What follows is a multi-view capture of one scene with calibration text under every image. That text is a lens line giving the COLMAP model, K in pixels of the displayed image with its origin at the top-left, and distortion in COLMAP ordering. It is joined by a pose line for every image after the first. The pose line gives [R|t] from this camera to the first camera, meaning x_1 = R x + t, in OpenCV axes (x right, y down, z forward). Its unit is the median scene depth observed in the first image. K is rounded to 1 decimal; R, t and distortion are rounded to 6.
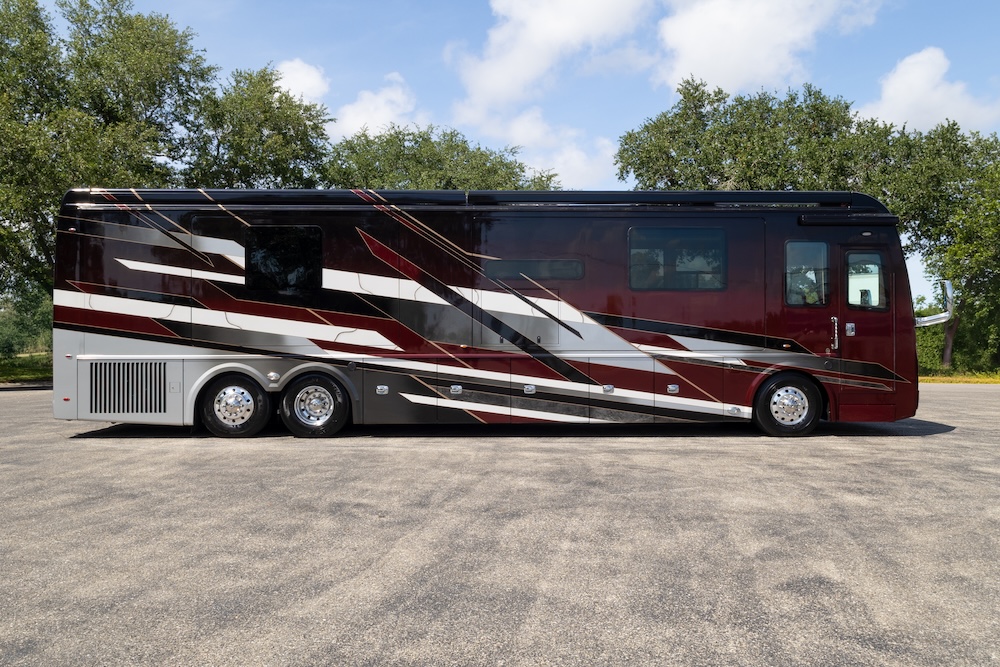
lens RADIAL K [[736.0, 0, 489.4], [0, 736.0, 331.0], [0, 0, 1]] dist [0.008118, -0.005219]
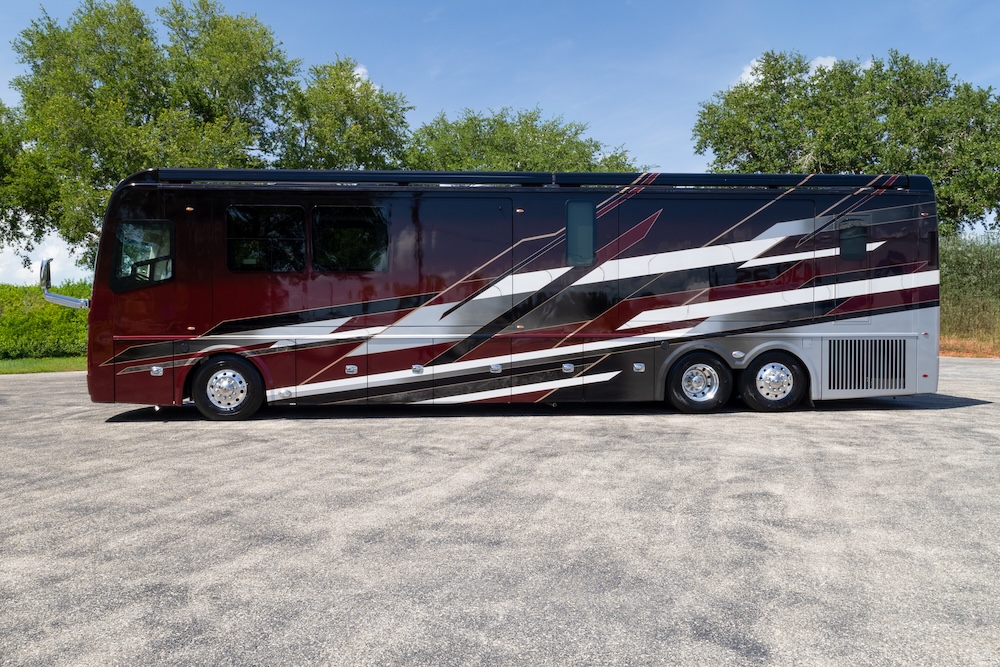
lens RADIAL K [[766.7, 0, 487.6], [0, 766.7, 337.3], [0, 0, 1]] dist [0.010503, -0.007137]
pose [[0.993250, -0.006154, -0.115833, 0.044461], [0.010276, 0.999334, 0.035022, -0.002553], [0.115540, -0.035976, 0.992651, -0.193922]]
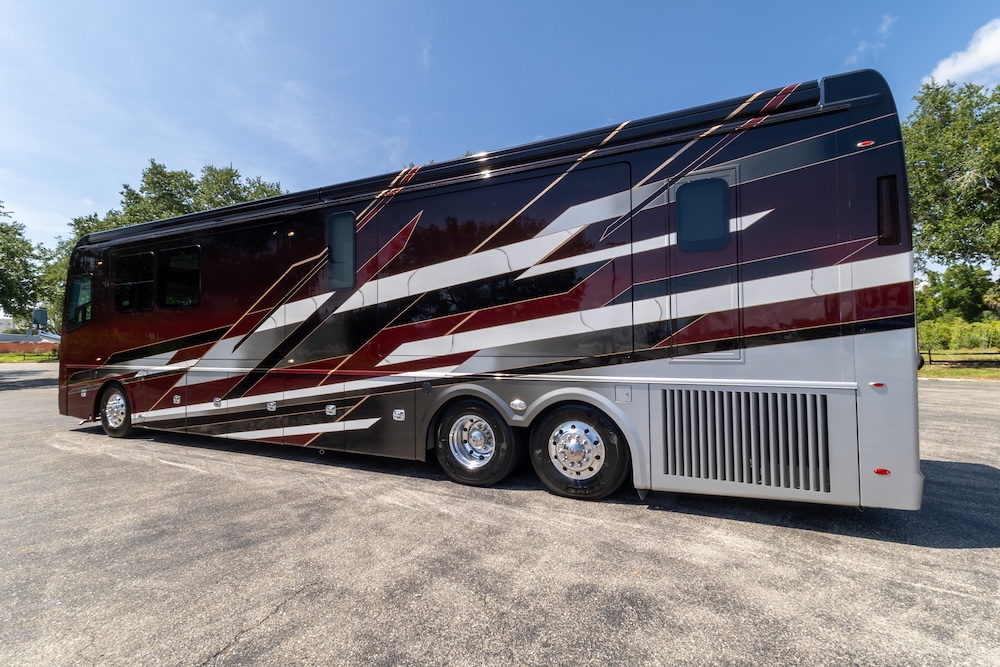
lens RADIAL K [[455.2, 0, 505.5], [0, 455.2, 334.7], [0, 0, 1]] dist [0.015857, -0.000355]
pose [[0.806338, -0.028302, -0.590778, 0.519218], [0.014996, 0.999512, -0.027414, 0.007009], [0.591265, 0.013246, 0.806368, 0.554690]]
